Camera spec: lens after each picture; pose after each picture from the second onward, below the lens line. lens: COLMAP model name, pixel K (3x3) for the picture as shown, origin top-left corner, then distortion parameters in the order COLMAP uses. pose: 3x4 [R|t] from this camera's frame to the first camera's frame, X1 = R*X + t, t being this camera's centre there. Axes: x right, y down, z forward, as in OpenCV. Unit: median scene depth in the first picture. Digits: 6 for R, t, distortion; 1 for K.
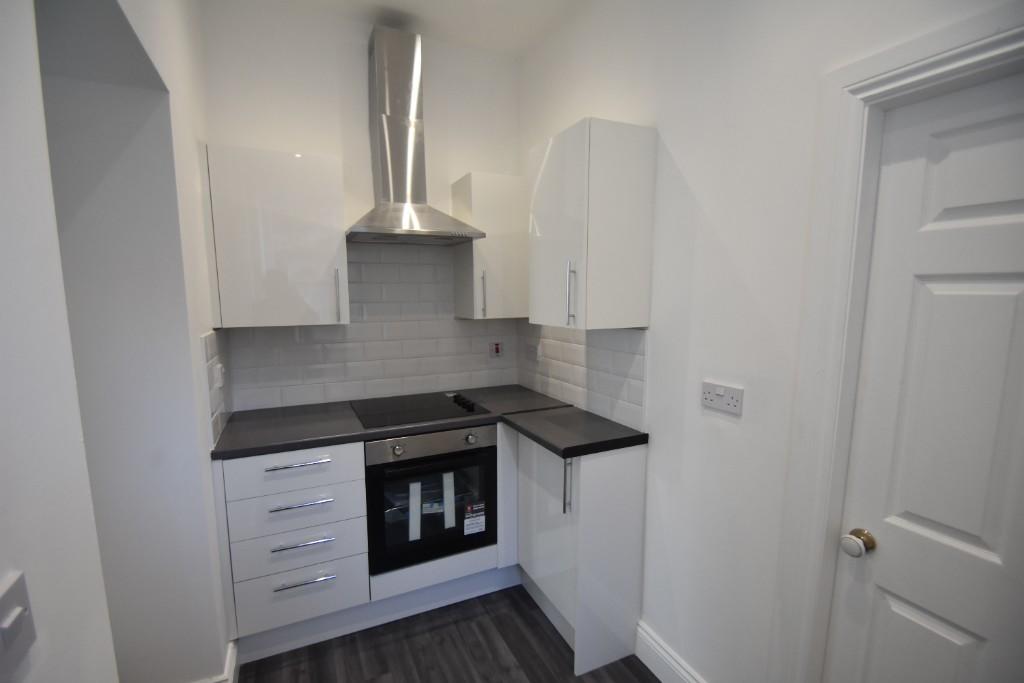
lens RADIAL K [[452.2, 0, 511.5], [0, 452.2, 343.6], [0, 0, 1]] dist [0.001836, 0.000103]
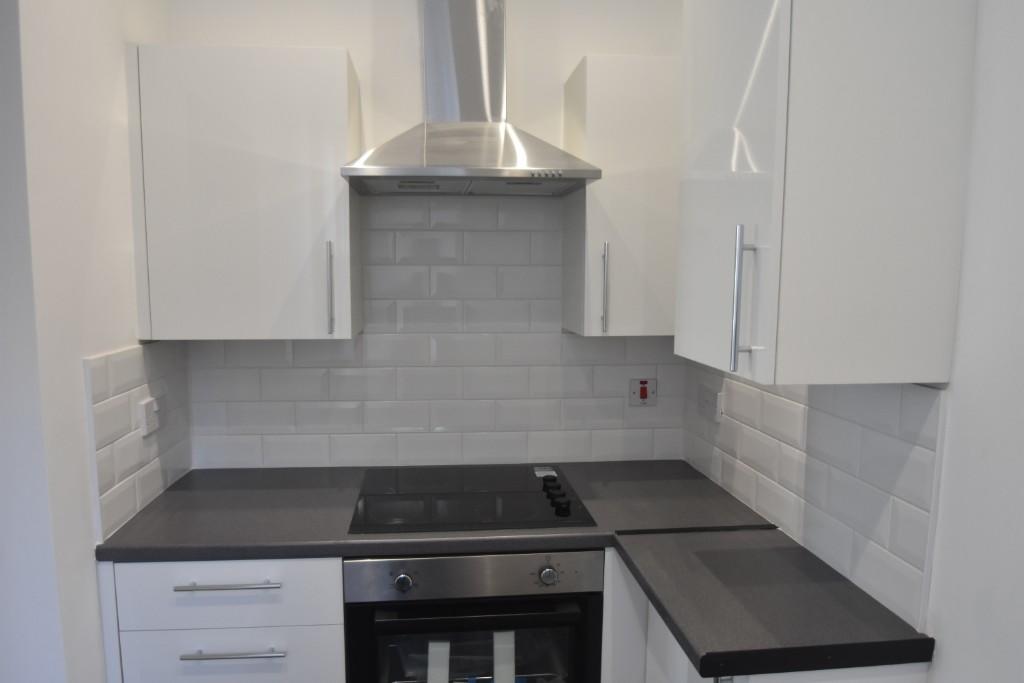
lens RADIAL K [[698.4, 0, 509.8], [0, 698.4, 345.2], [0, 0, 1]] dist [-0.033329, 0.005322]
pose [[0.940285, 0.046060, -0.337258, 0.119246], [-0.047535, 0.998862, 0.003888, -0.046837], [0.337054, 0.012376, 0.941404, 0.239005]]
